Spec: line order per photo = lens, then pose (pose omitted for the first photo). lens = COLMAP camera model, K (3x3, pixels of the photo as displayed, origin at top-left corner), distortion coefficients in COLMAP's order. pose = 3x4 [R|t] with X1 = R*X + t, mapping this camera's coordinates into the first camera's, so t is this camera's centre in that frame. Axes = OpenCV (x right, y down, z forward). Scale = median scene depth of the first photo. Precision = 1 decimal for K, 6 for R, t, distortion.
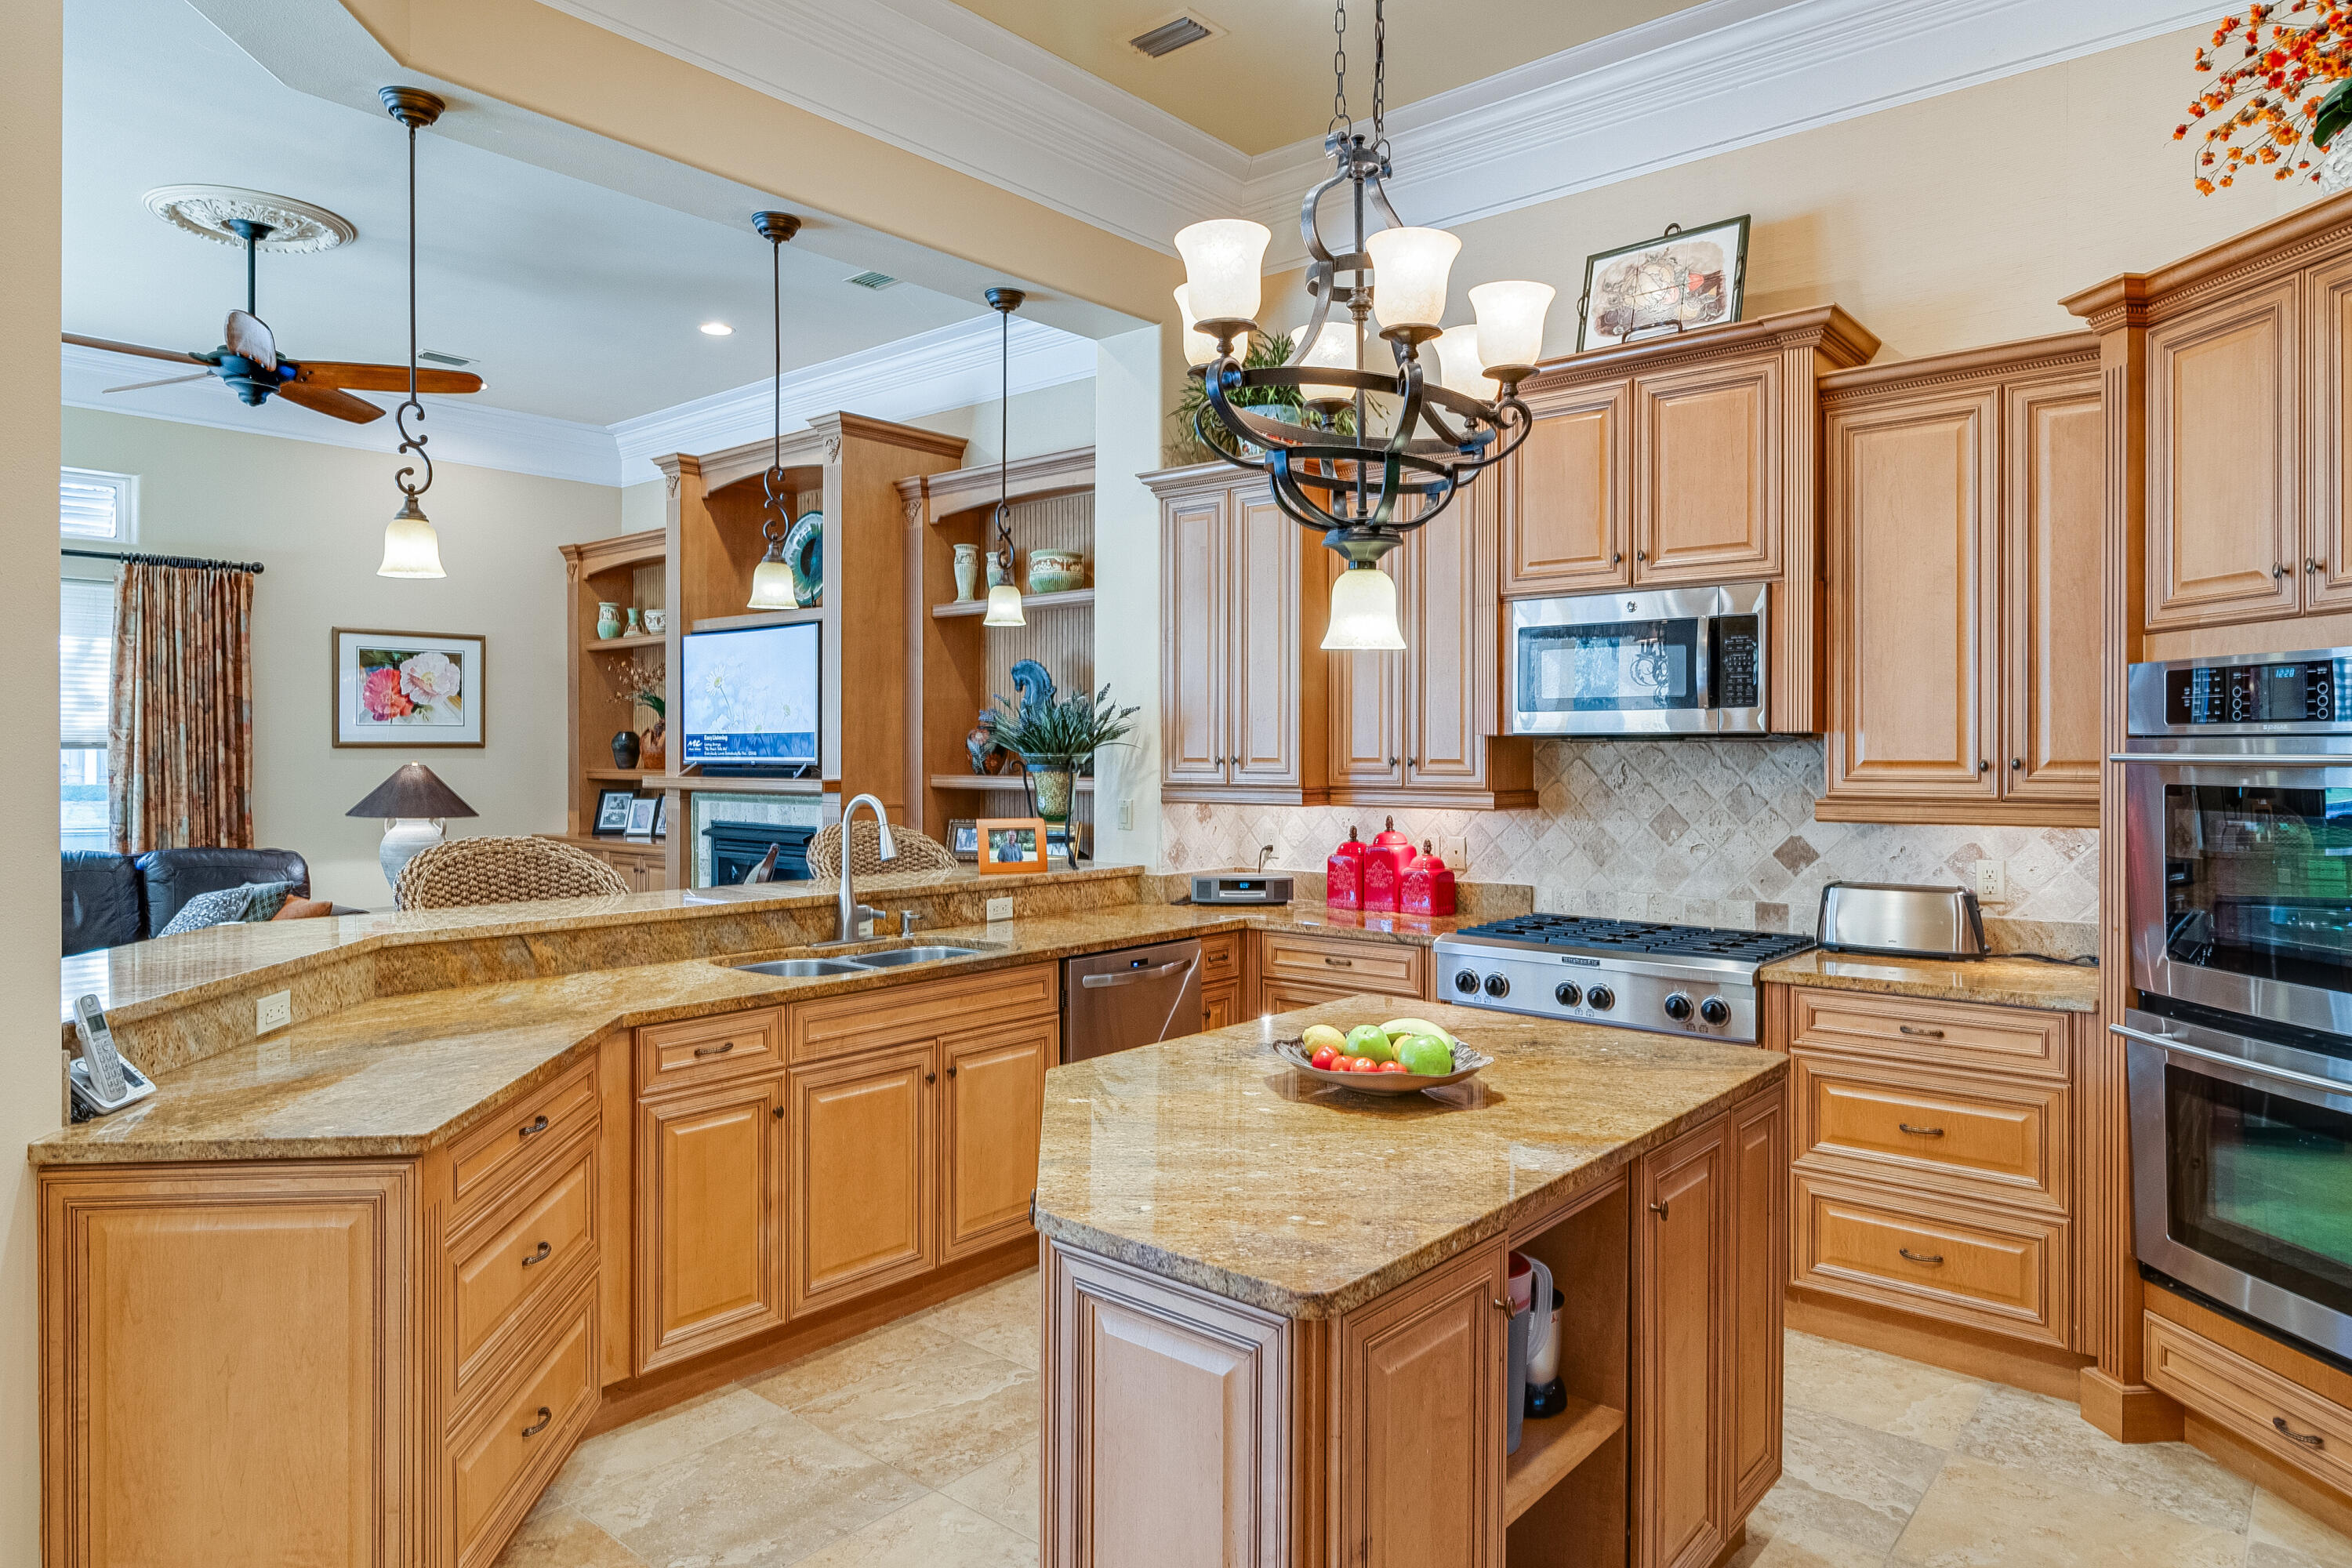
lens RADIAL K [[1429.3, 0, 1166.3], [0, 1429.3, 749.9], [0, 0, 1]] dist [0.002625, -0.001672]
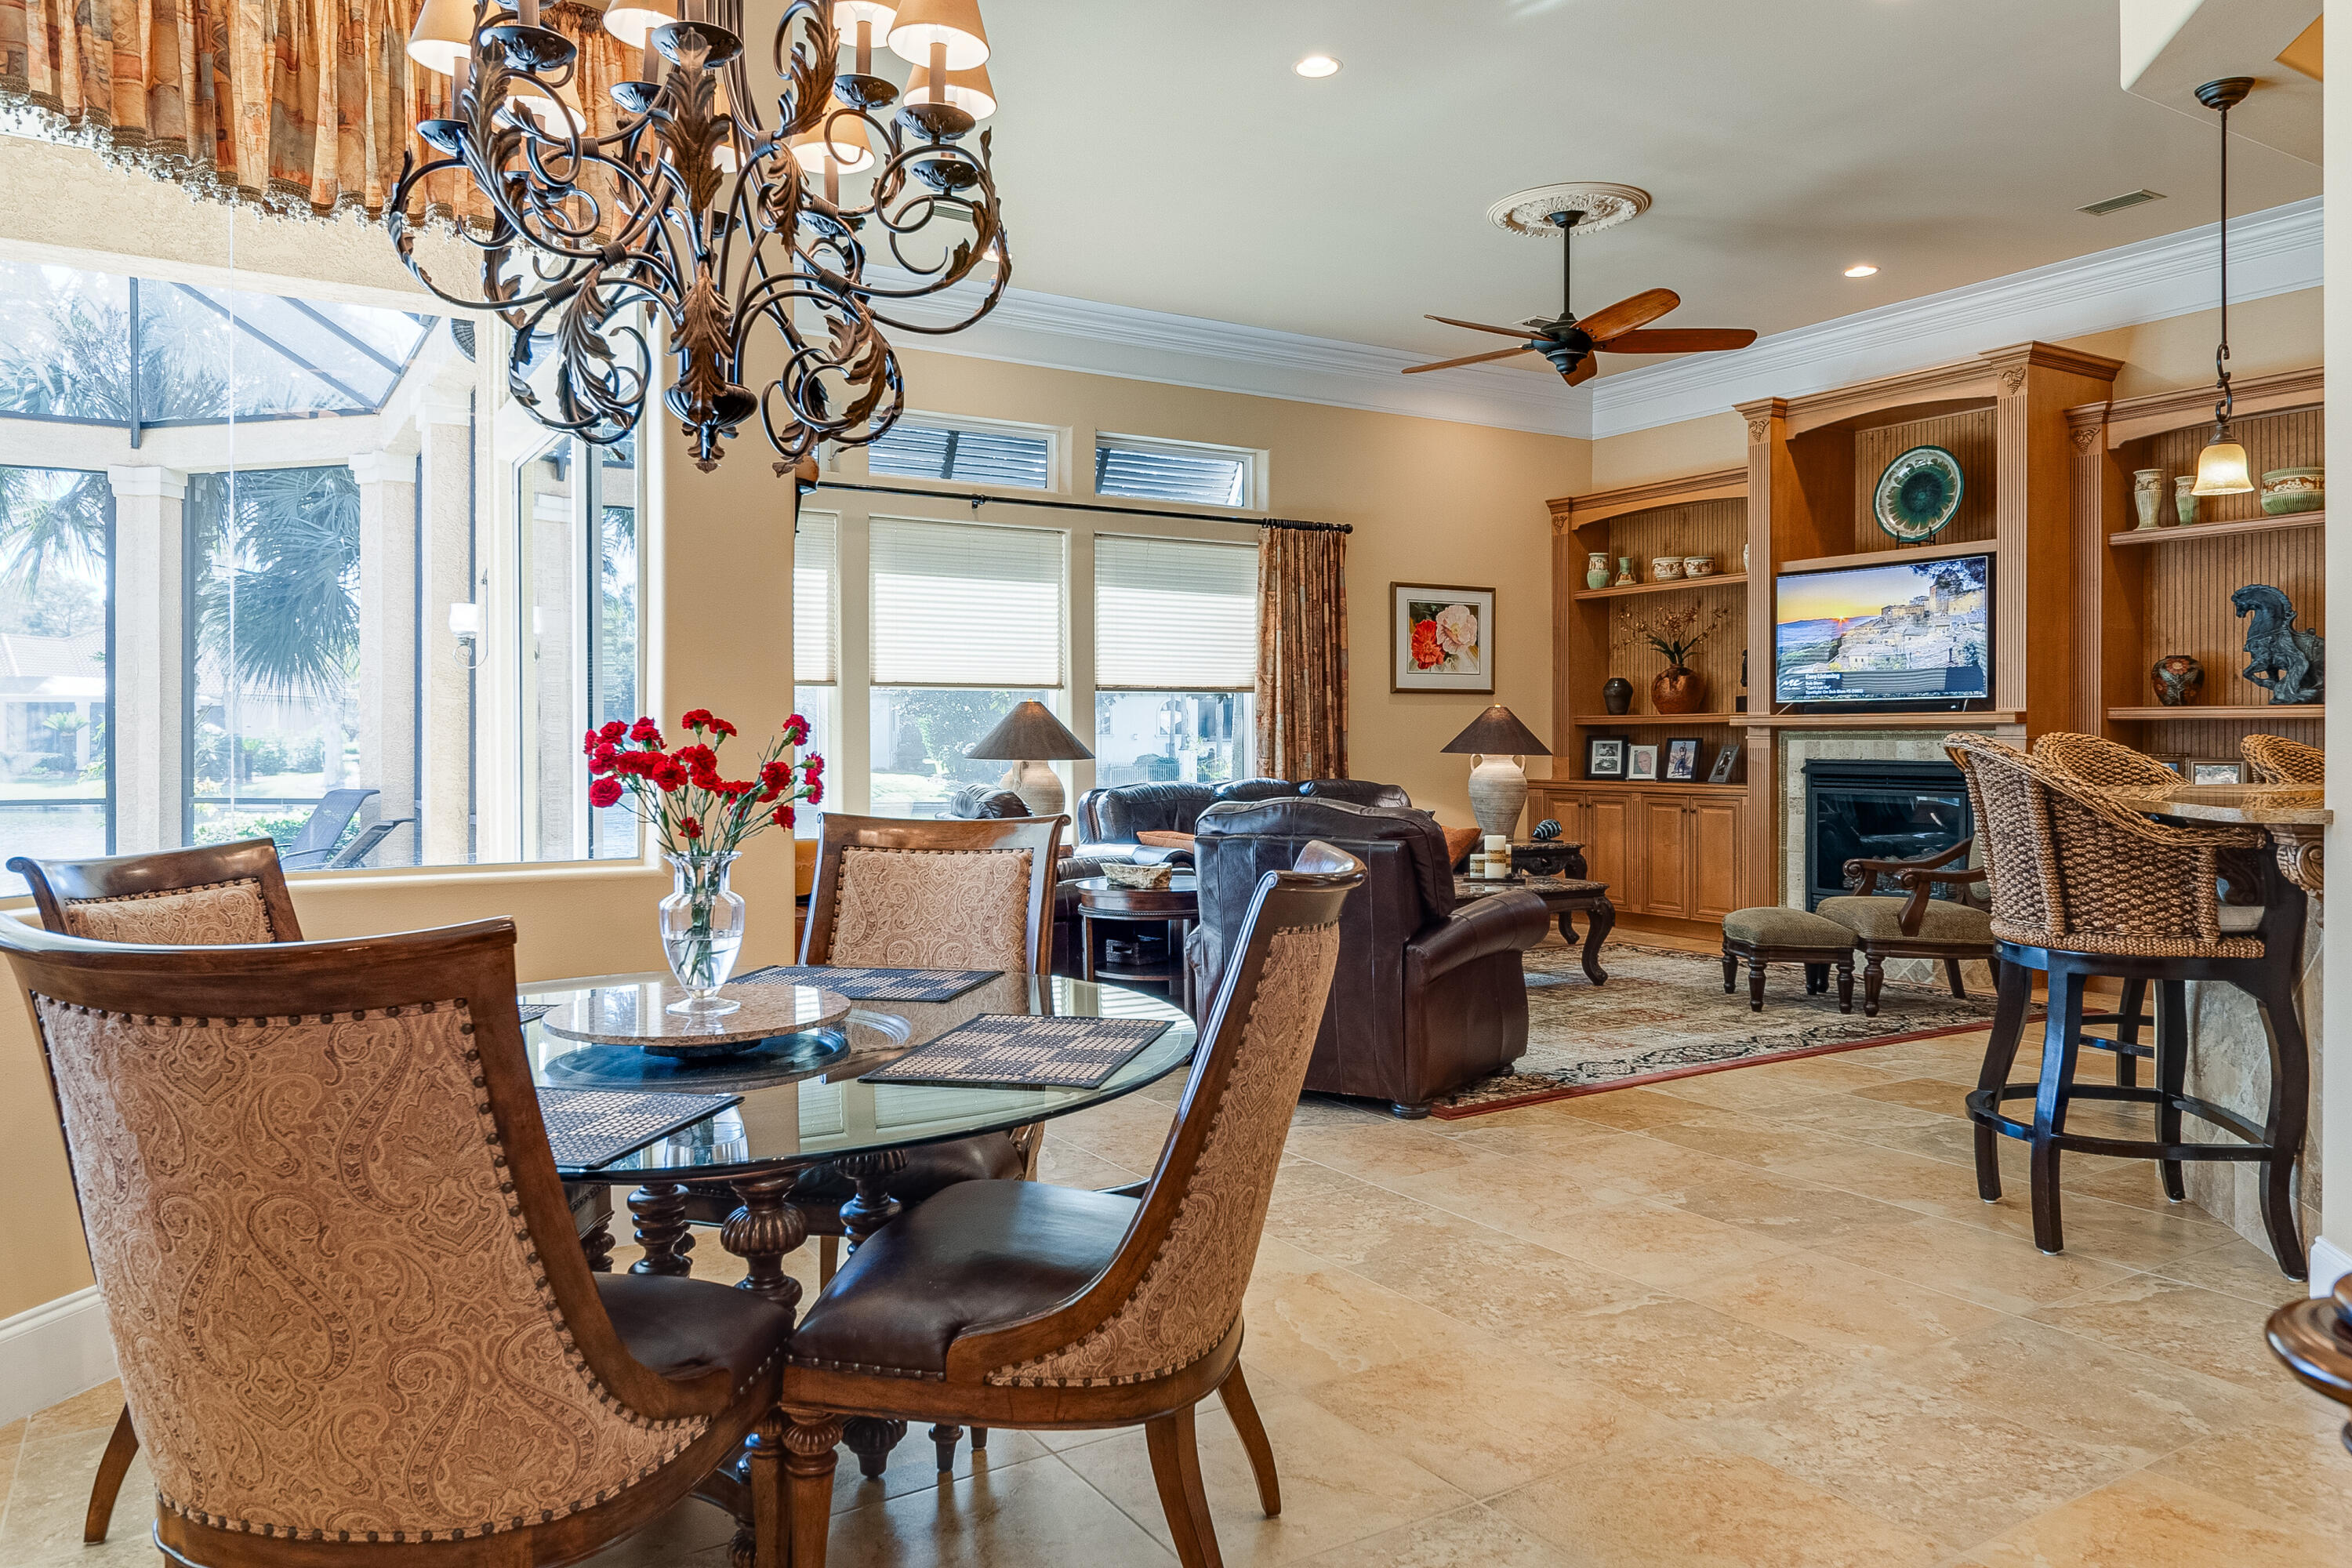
lens RADIAL K [[1596.0, 0, 1115.4], [0, 1596.0, 745.3], [0, 0, 1]] dist [0.000487, -0.000127]
pose [[0.946565, 0.001144, -0.322511, -0.676623], [0.000600, 0.999986, 0.005307, 0.054437], [0.322513, -0.005217, 0.946551, -0.368546]]
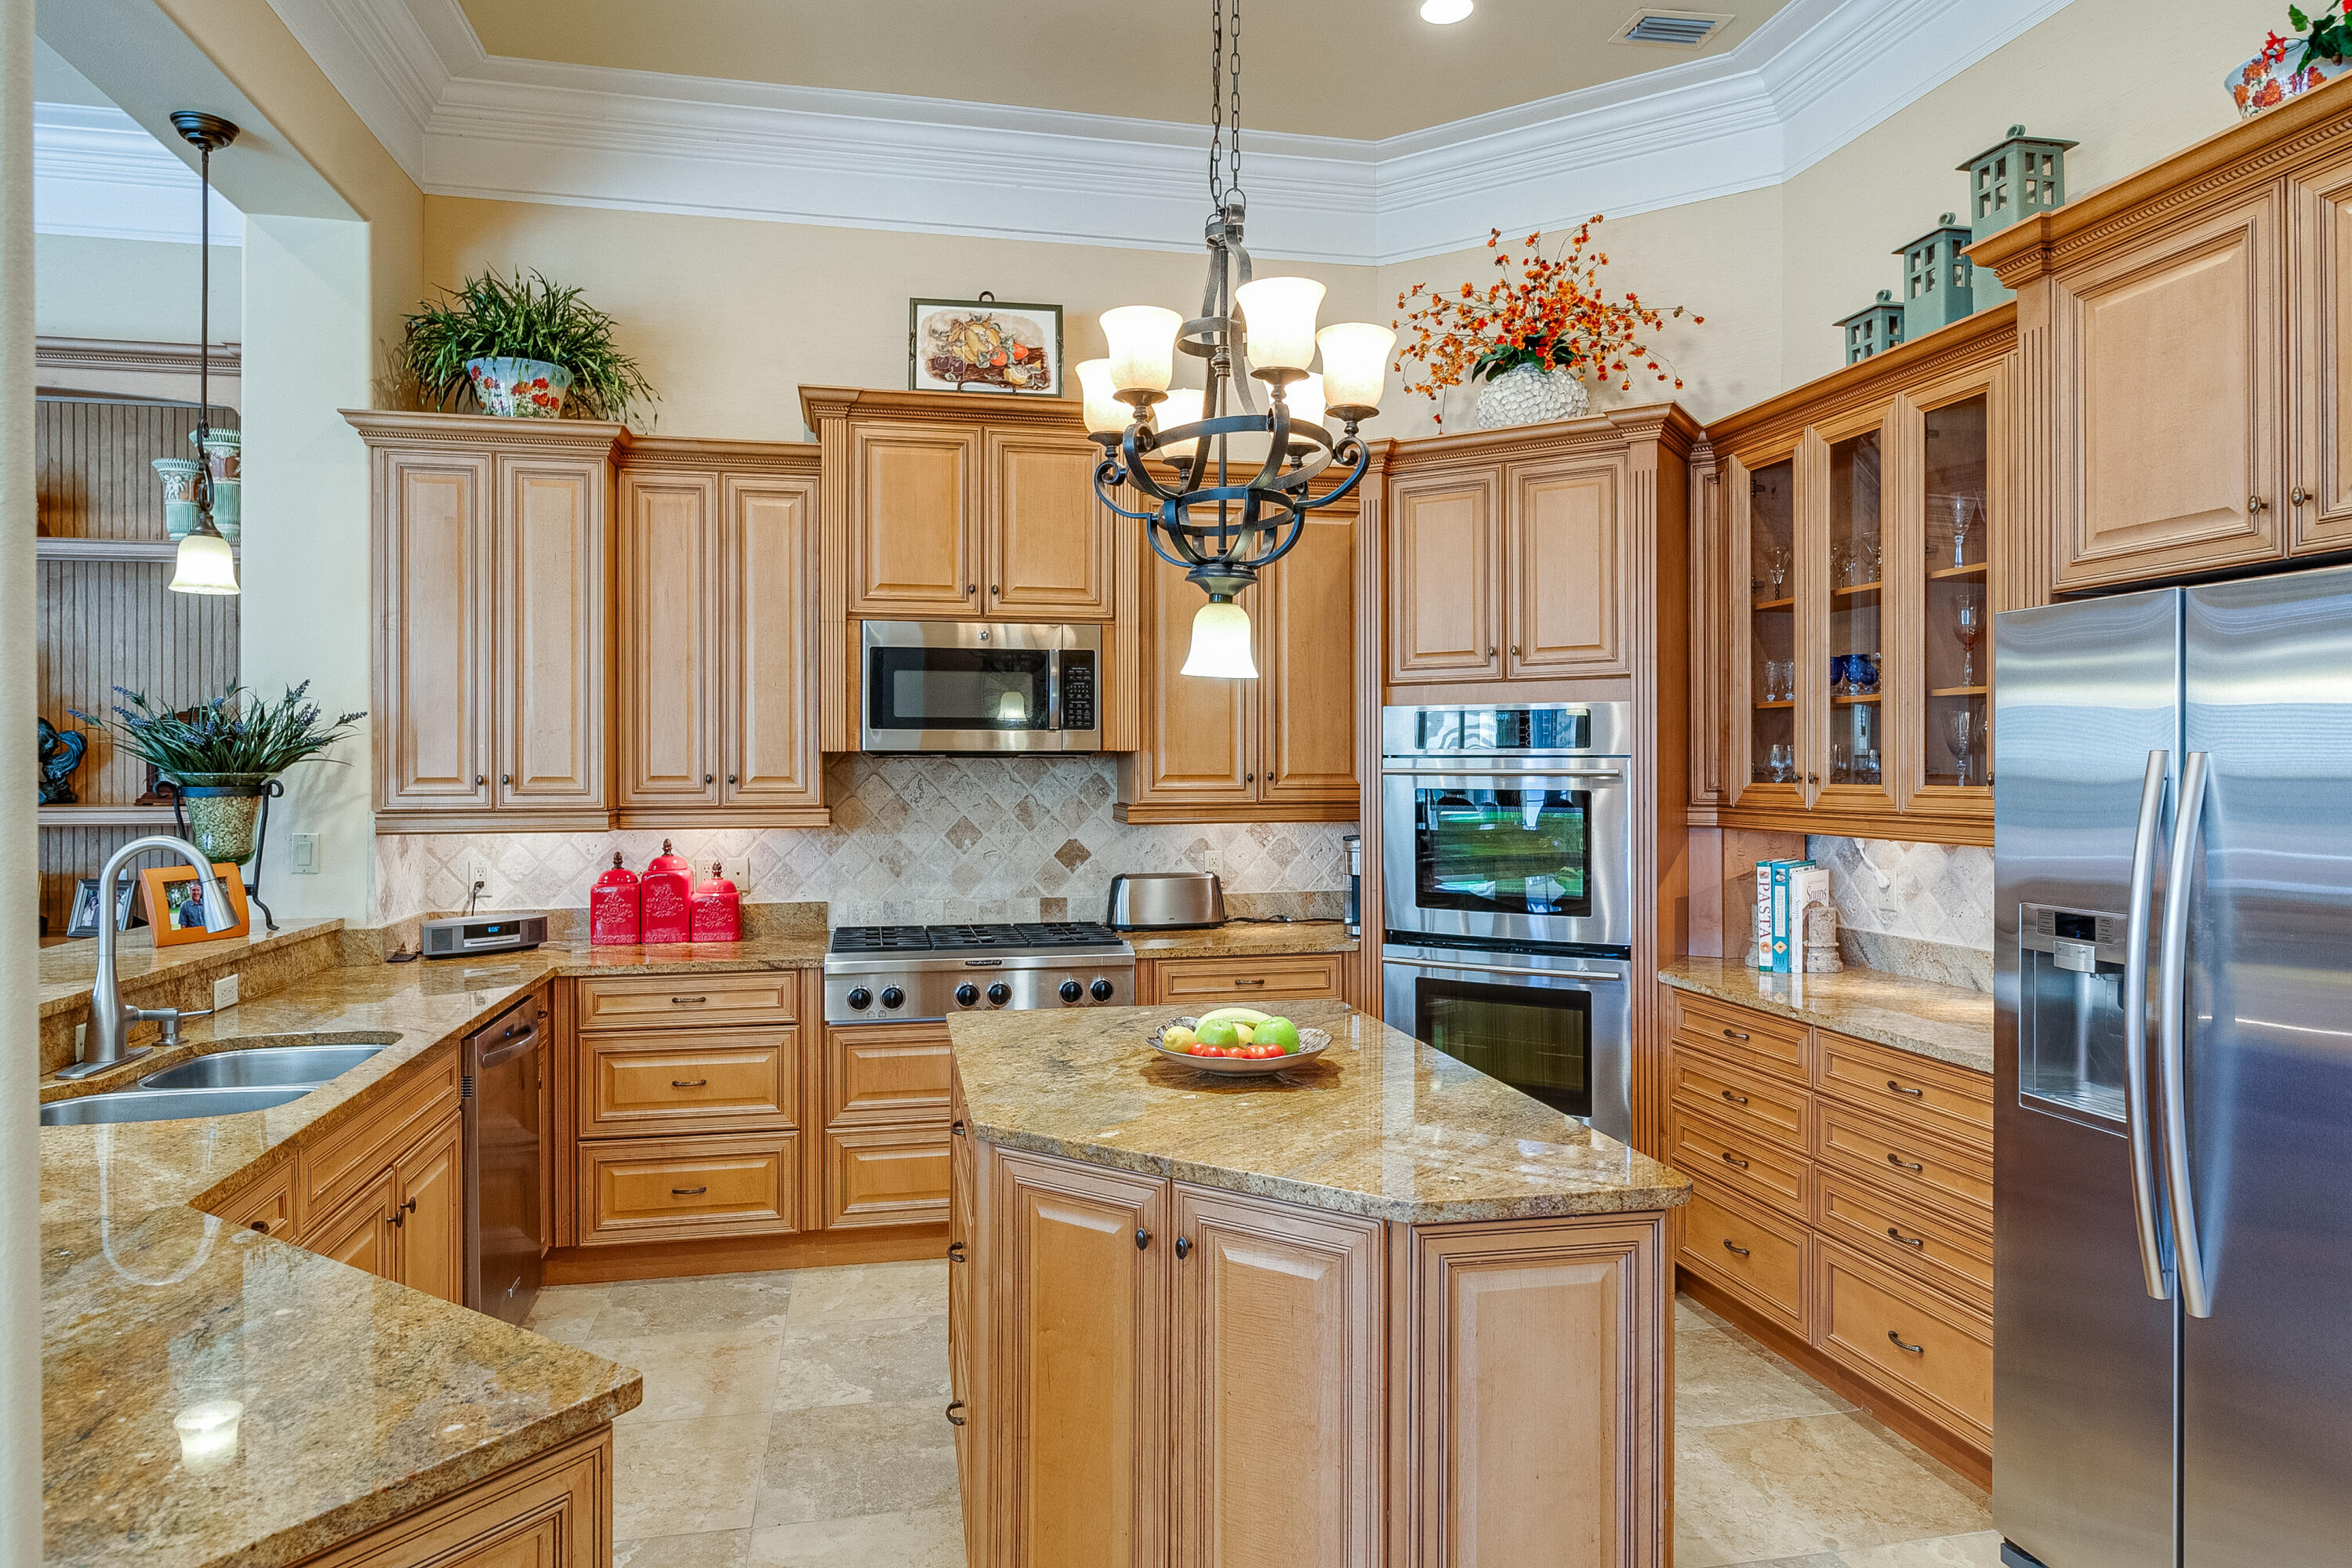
lens RADIAL K [[1421.3, 0, 1196.7], [0, 1421.3, 765.6], [0, 0, 1]] dist [0.004622, 0.001305]
pose [[0.603435, -0.001561, 0.797411, -0.378129], [0.001770, 0.999998, 0.000619, -0.000916], [-0.797410, 0.001038, 0.603436, 0.181993]]
